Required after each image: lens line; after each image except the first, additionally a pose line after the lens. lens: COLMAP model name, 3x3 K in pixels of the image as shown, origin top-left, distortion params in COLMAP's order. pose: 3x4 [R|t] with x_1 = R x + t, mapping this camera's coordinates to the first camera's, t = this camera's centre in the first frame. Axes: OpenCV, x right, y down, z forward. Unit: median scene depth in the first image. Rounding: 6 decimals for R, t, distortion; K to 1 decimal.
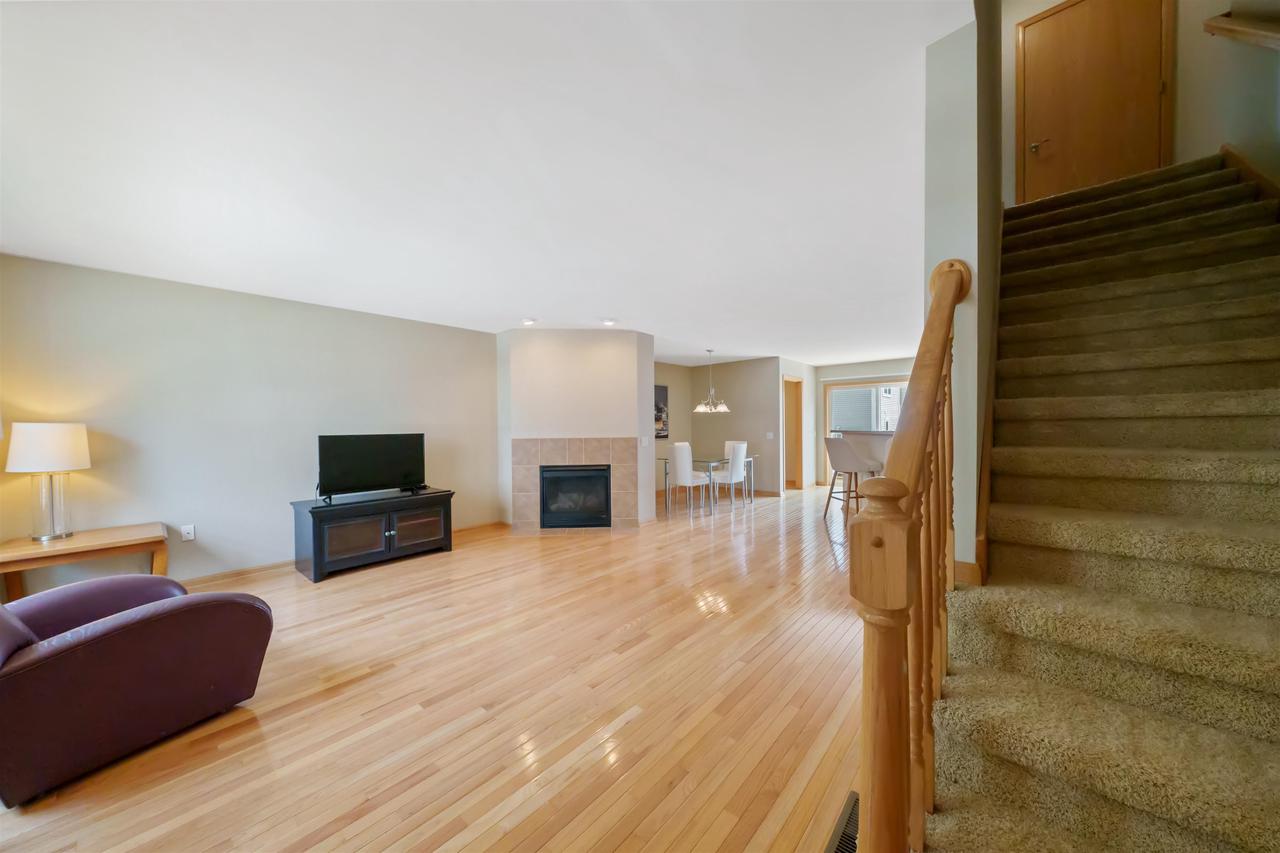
lens RADIAL K [[437.7, 0, 636.7], [0, 437.7, 428.6], [0, 0, 1]] dist [0.000596, -0.000061]
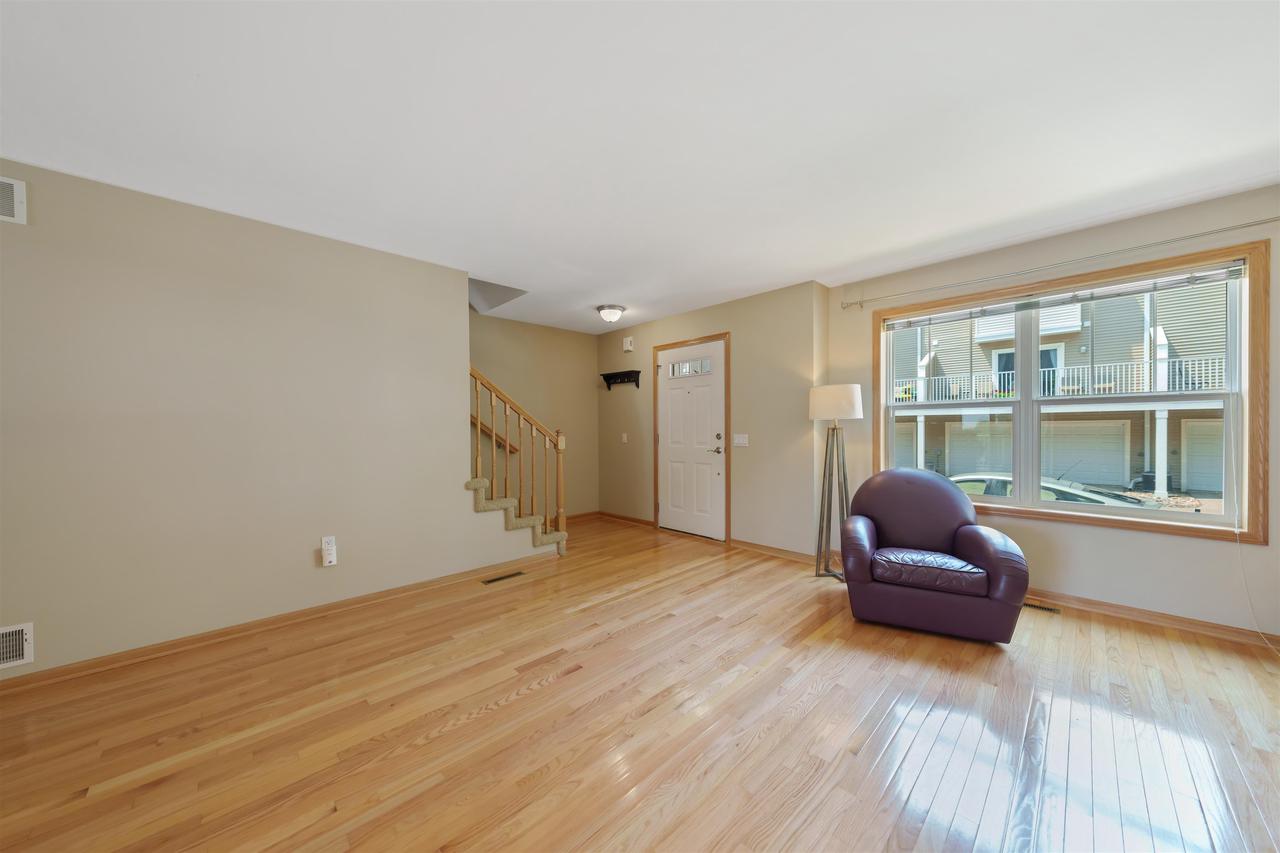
lens RADIAL K [[437.7, 0, 650.1], [0, 437.7, 426.4], [0, 0, 1]] dist [0.000596, -0.000061]
pose [[-0.998053, 0.019334, 0.059305, -0.159411], [0.019300, 0.999813, -0.001156, 0.013956], [-0.059316, -0.000009, -0.998239, 1.041868]]
